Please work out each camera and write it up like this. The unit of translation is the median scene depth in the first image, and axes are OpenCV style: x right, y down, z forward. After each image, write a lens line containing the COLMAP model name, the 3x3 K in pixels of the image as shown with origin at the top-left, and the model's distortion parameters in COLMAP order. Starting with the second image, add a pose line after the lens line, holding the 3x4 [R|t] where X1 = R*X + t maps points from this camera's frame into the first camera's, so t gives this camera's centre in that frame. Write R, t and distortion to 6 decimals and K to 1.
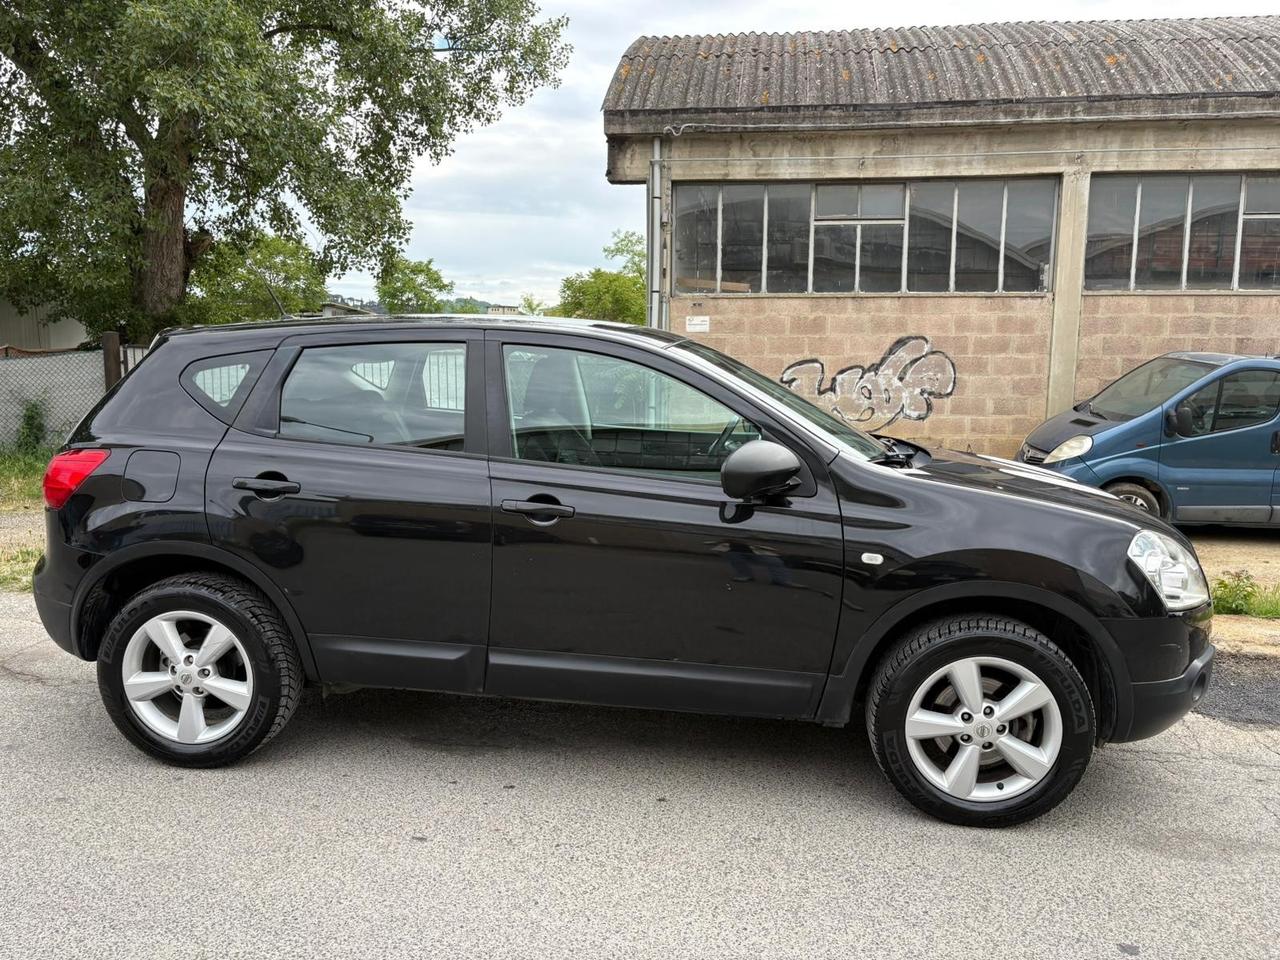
lens RADIAL K [[972.1, 0, 635.8], [0, 972.1, 477.1], [0, 0, 1]] dist [0.049532, -0.052831]
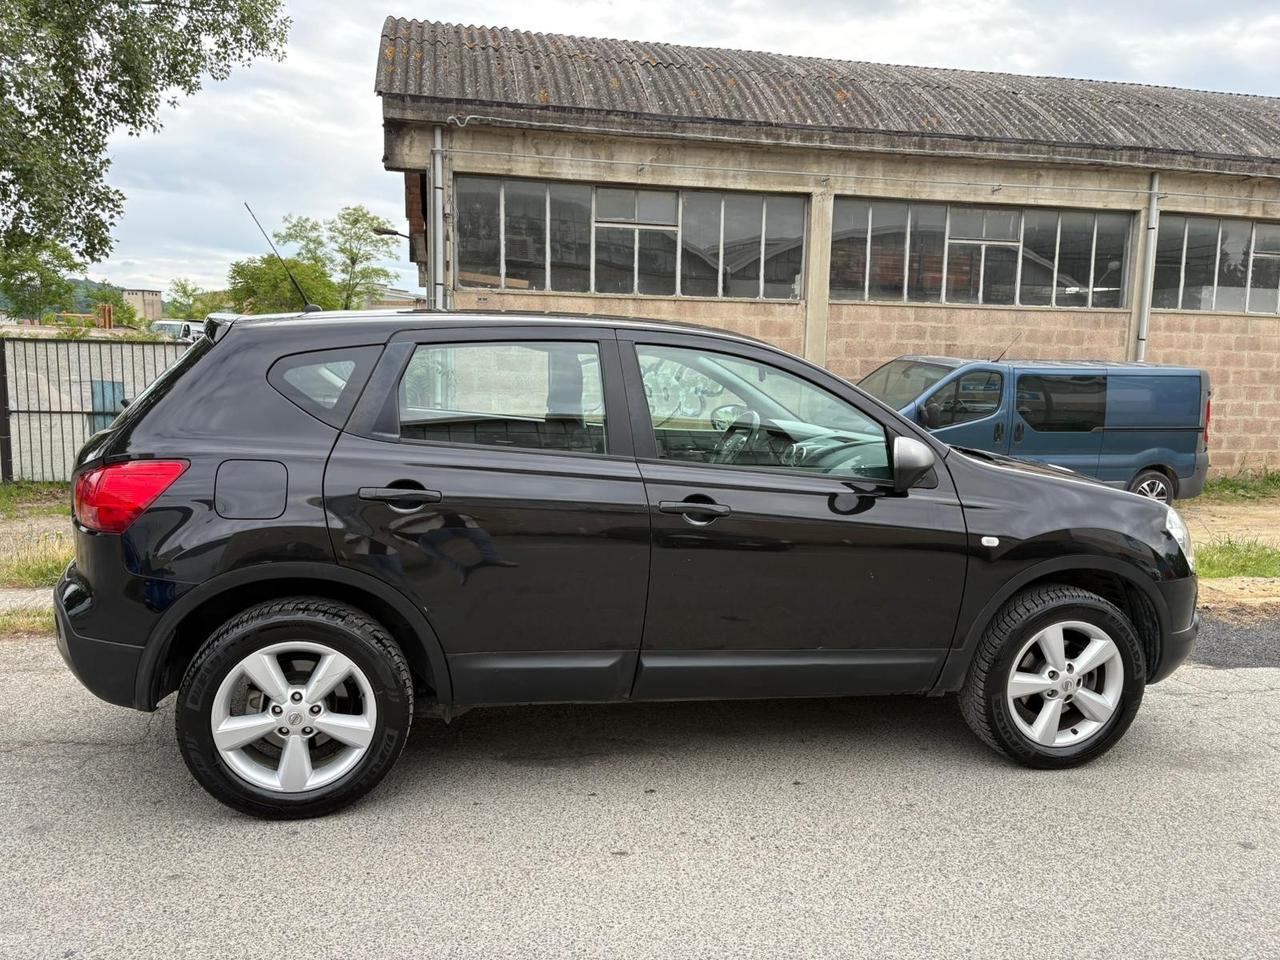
lens RADIAL K [[972.1, 0, 639.7], [0, 972.1, 476.1], [0, 0, 1]] dist [0.049532, -0.052831]
pose [[0.941838, -0.028611, 0.334847, -0.128918], [0.027470, 0.999589, 0.008145, -0.002893], [-0.334942, 0.001527, 0.942237, 0.019752]]
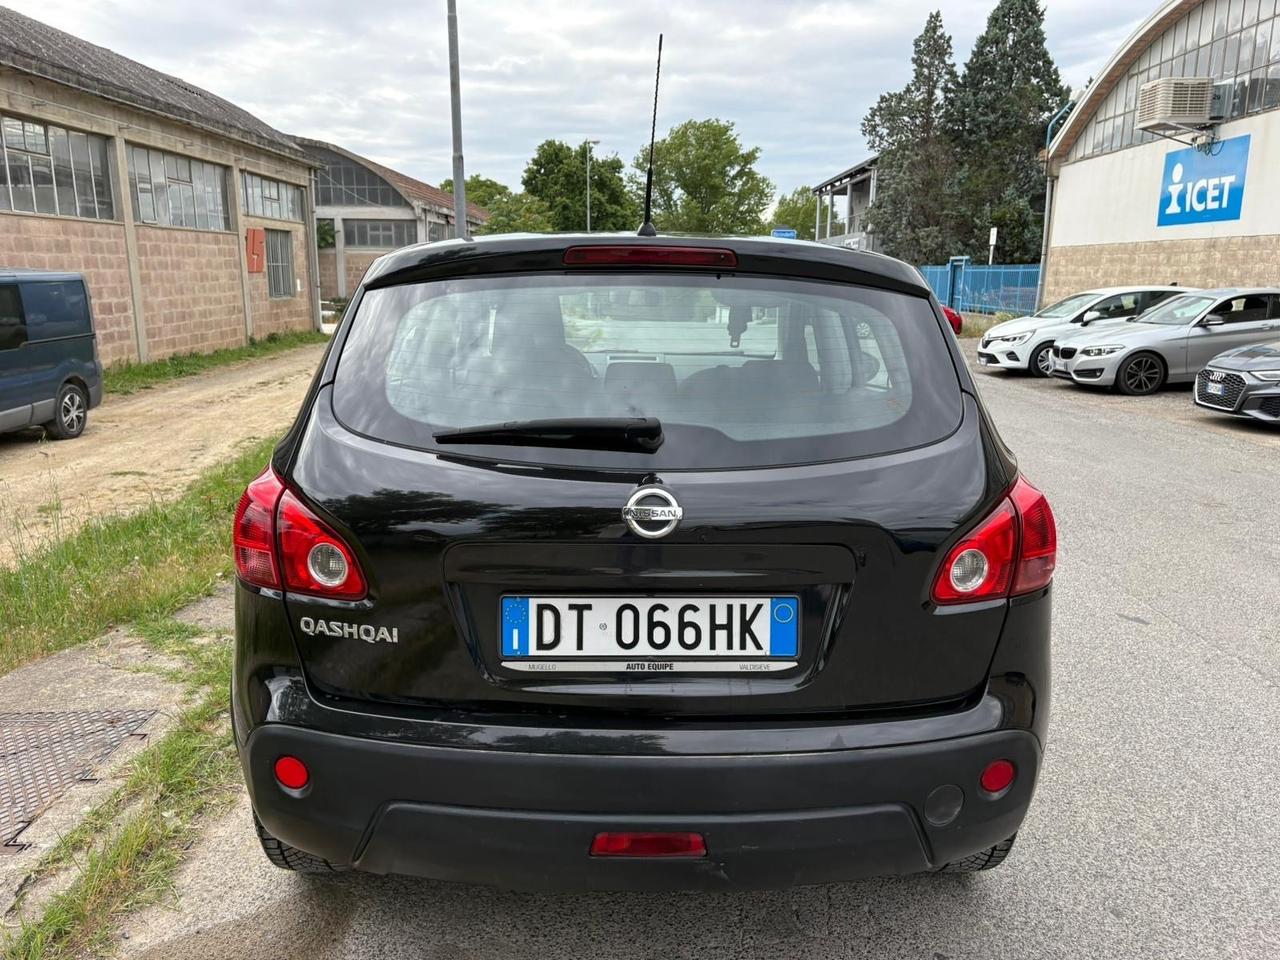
lens RADIAL K [[972.1, 0, 639.3], [0, 972.1, 479.0], [0, 0, 1]] dist [0.049532, -0.052831]
pose [[-0.141405, -0.215746, 0.966157, -0.311496], [0.120236, 0.964995, 0.233084, -0.052084], [-0.982623, 0.149126, -0.110515, 0.370443]]
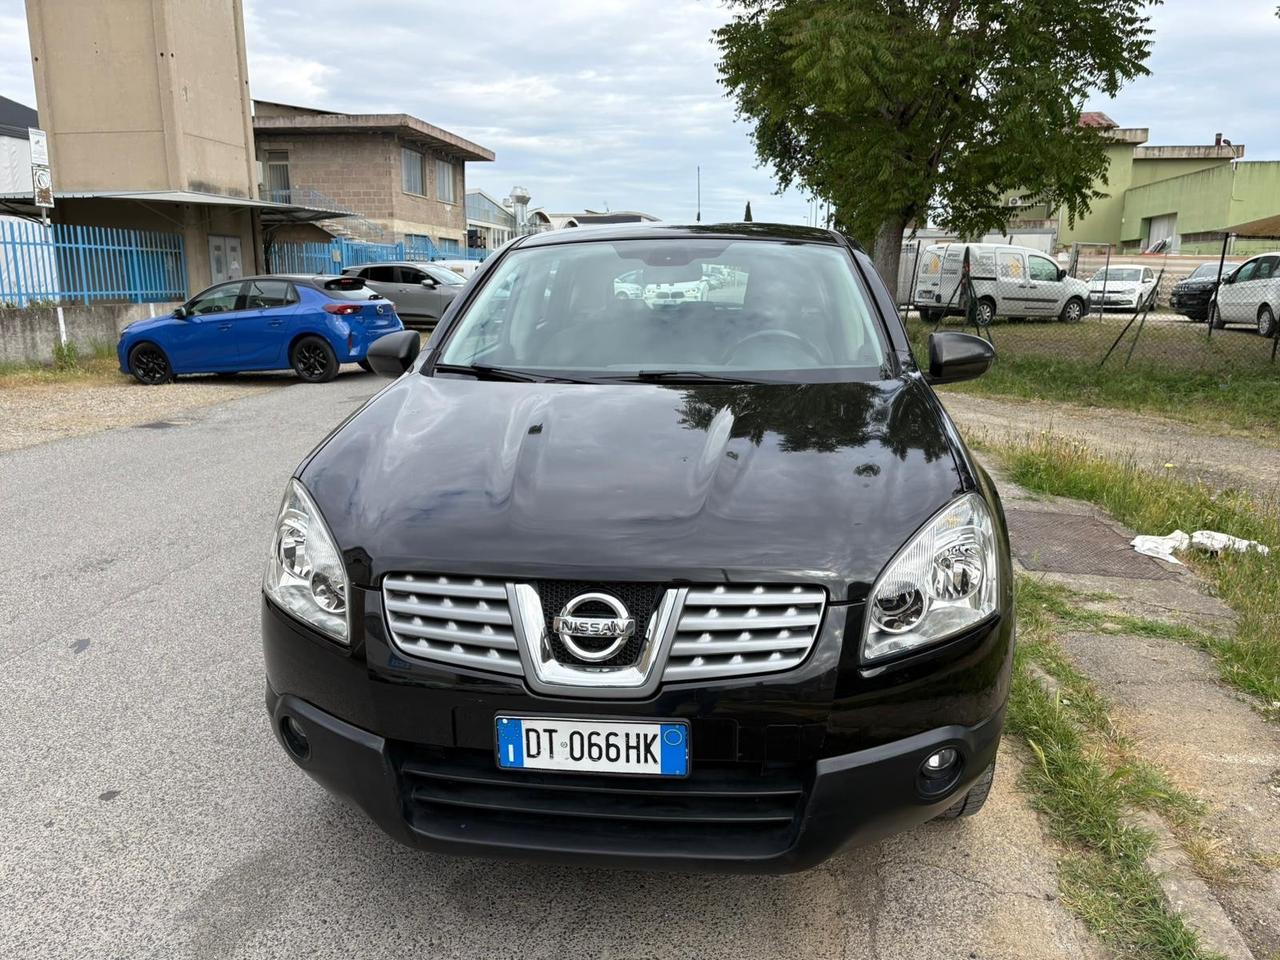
lens RADIAL K [[972.1, 0, 632.0], [0, 972.1, 474.3], [0, 0, 1]] dist [0.049532, -0.052831]
pose [[0.007675, 0.190263, -0.981703, 0.313960], [-0.132747, 0.973237, 0.187585, -0.030155], [0.991120, 0.128879, 0.032726, 0.311988]]
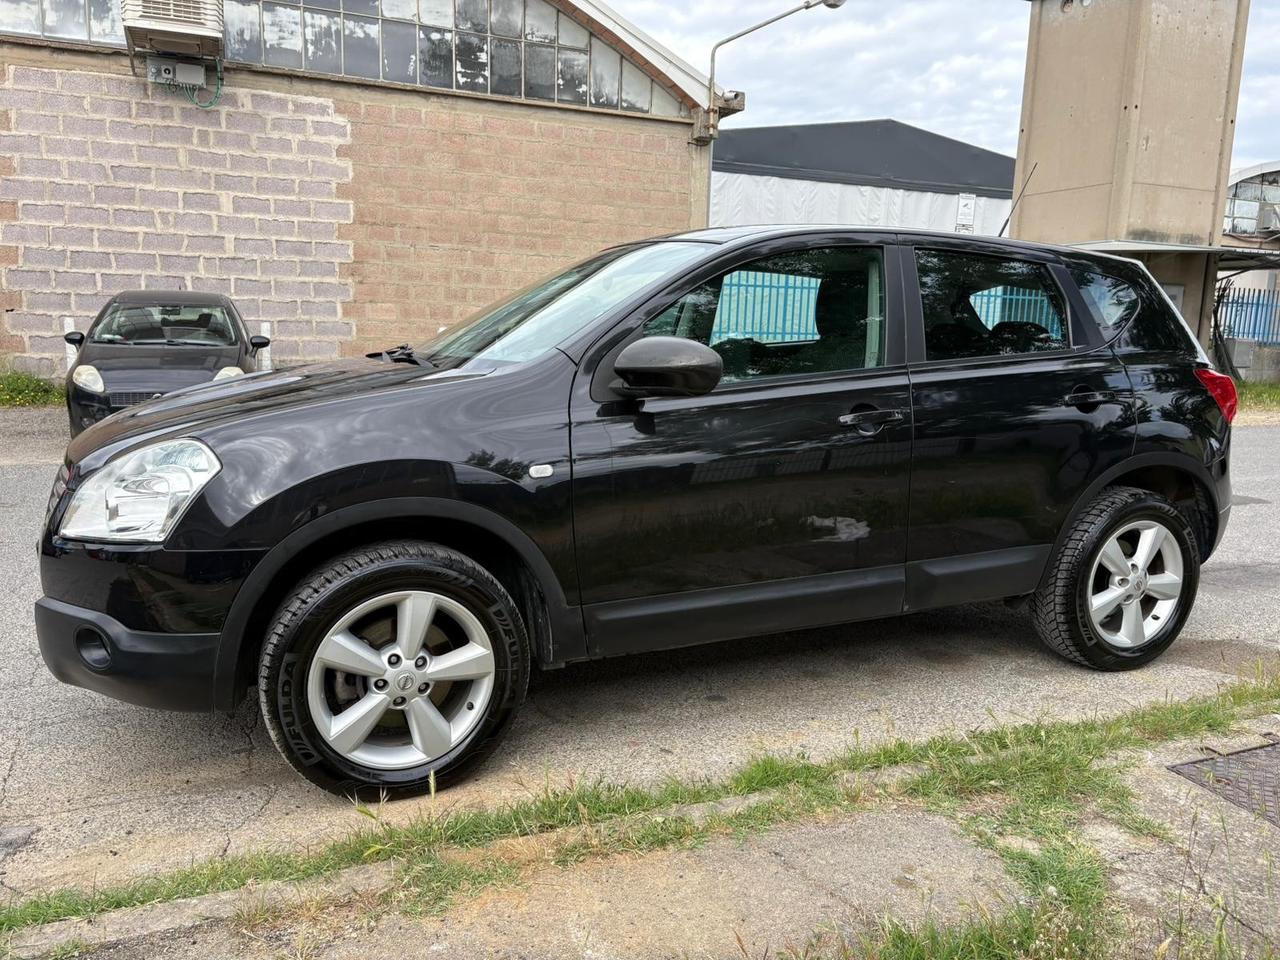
lens RADIAL K [[972.1, 0, 633.7], [0, 972.1, 472.4], [0, 0, 1]] dist [0.049532, -0.052831]
pose [[-0.854650, 0.049319, -0.516857, 0.172632], [-0.102802, 0.959696, 0.261564, -0.056298], [0.508926, 0.276680, -0.815134, 0.582913]]
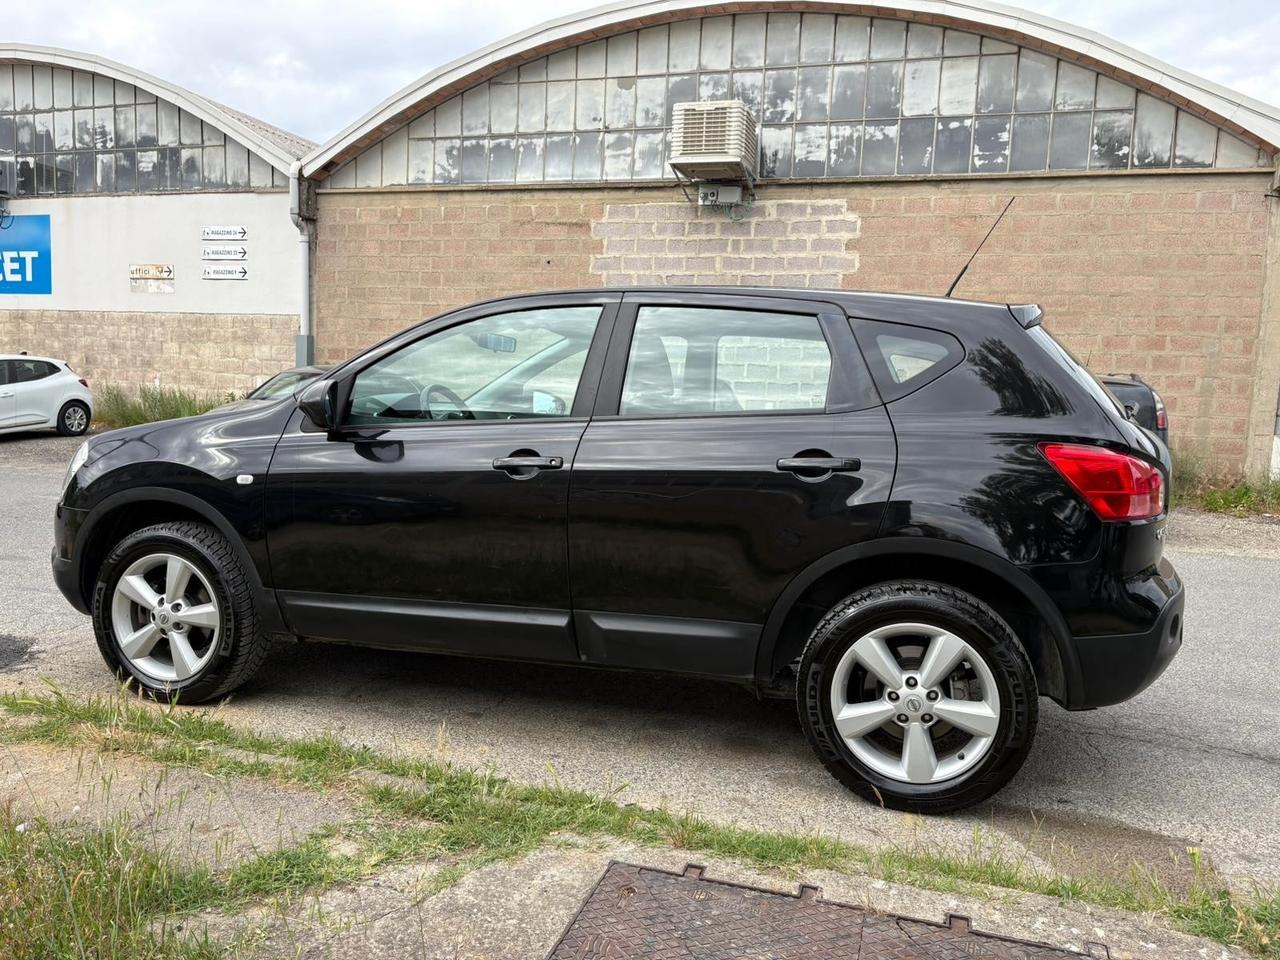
lens RADIAL K [[972.1, 0, 632.1], [0, 972.1, 470.2], [0, 0, 1]] dist [0.049532, -0.052831]
pose [[-0.986012, -0.061177, 0.155039, -0.077016], [-0.026193, 0.975519, 0.218349, -0.066915], [-0.164601, 0.211234, -0.963476, 0.655843]]
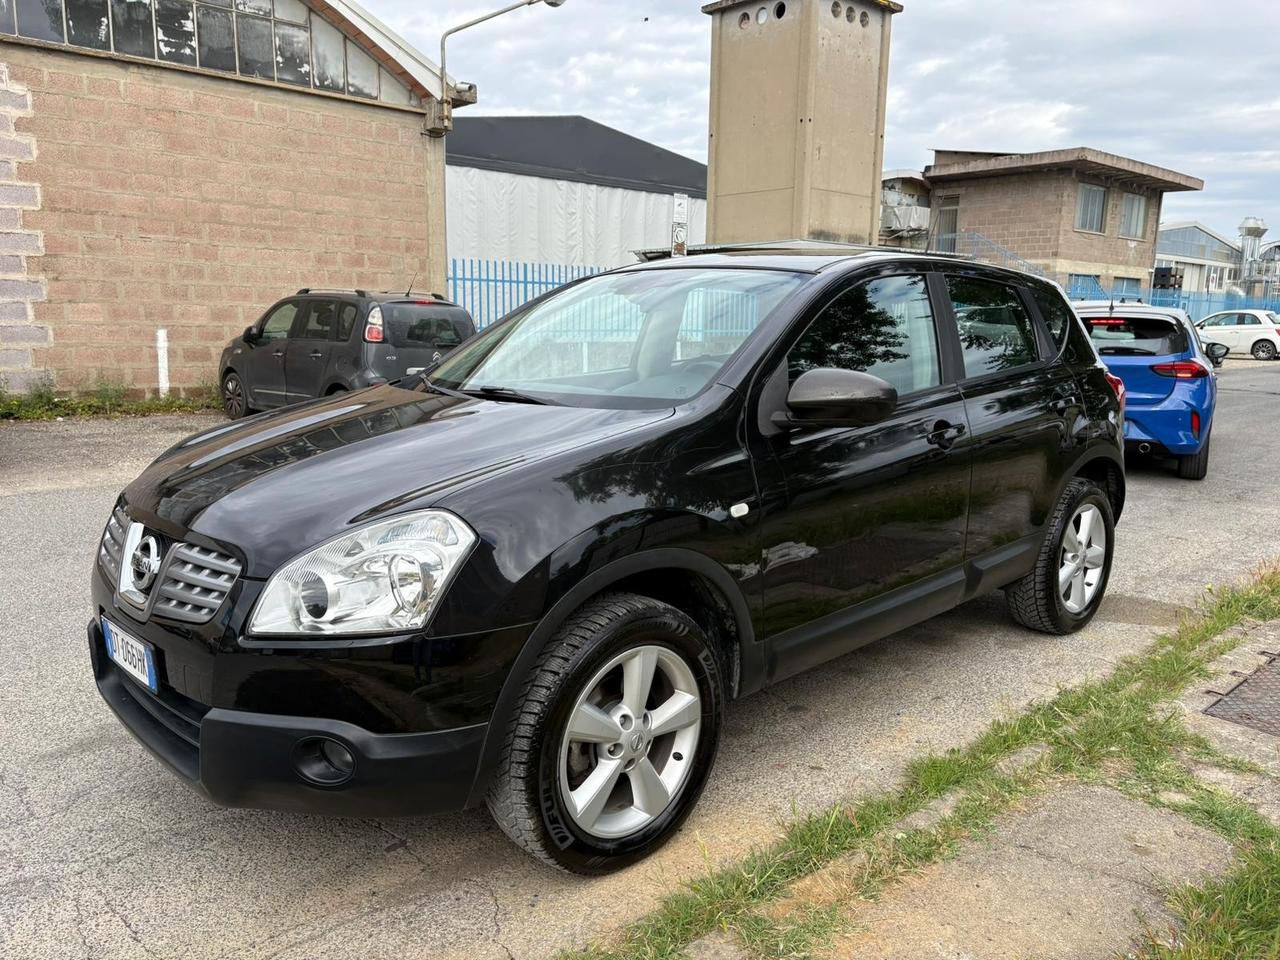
lens RADIAL K [[972.1, 0, 637.8], [0, 972.1, 475.5], [0, 0, 1]] dist [0.049532, -0.052831]
pose [[-0.628681, 0.110087, -0.769832, 0.256343], [-0.122458, 0.963565, 0.237796, -0.053772], [0.767961, 0.243770, -0.592294, 0.504895]]
